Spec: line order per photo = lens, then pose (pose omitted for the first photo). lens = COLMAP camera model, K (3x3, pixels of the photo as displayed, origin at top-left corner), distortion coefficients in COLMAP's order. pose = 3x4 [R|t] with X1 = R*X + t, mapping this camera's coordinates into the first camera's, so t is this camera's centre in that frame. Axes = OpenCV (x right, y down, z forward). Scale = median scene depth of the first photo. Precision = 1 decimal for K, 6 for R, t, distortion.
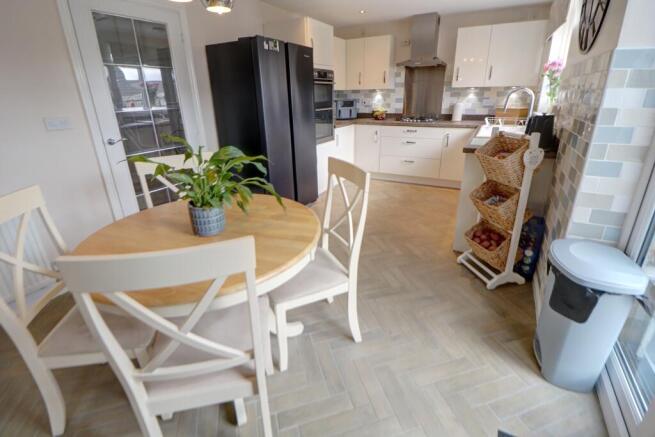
lens RADIAL K [[299.3, 0, 332.5], [0, 299.3, 203.5], [0, 0, 1]] dist [-0.015910, -0.007732]
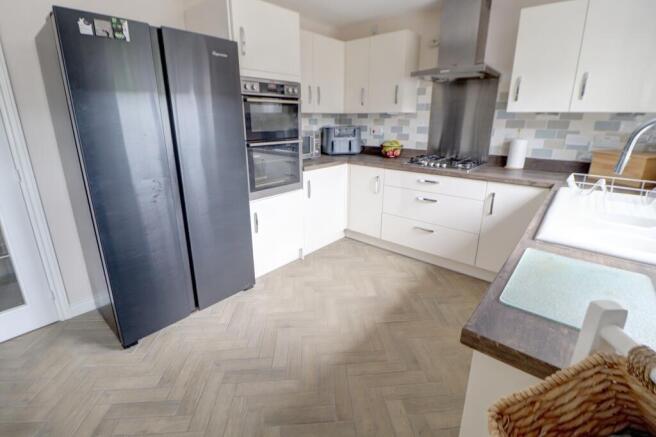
lens RADIAL K [[299.8, 0, 333.1], [0, 299.8, 203.4], [0, 0, 1]] dist [-0.015910, -0.007732]
pose [[0.975937, 0.079426, -0.203070, 0.195394], [-0.093321, 0.993840, -0.059772, -0.142824], [0.197072, 0.077285, 0.977338, 0.370384]]
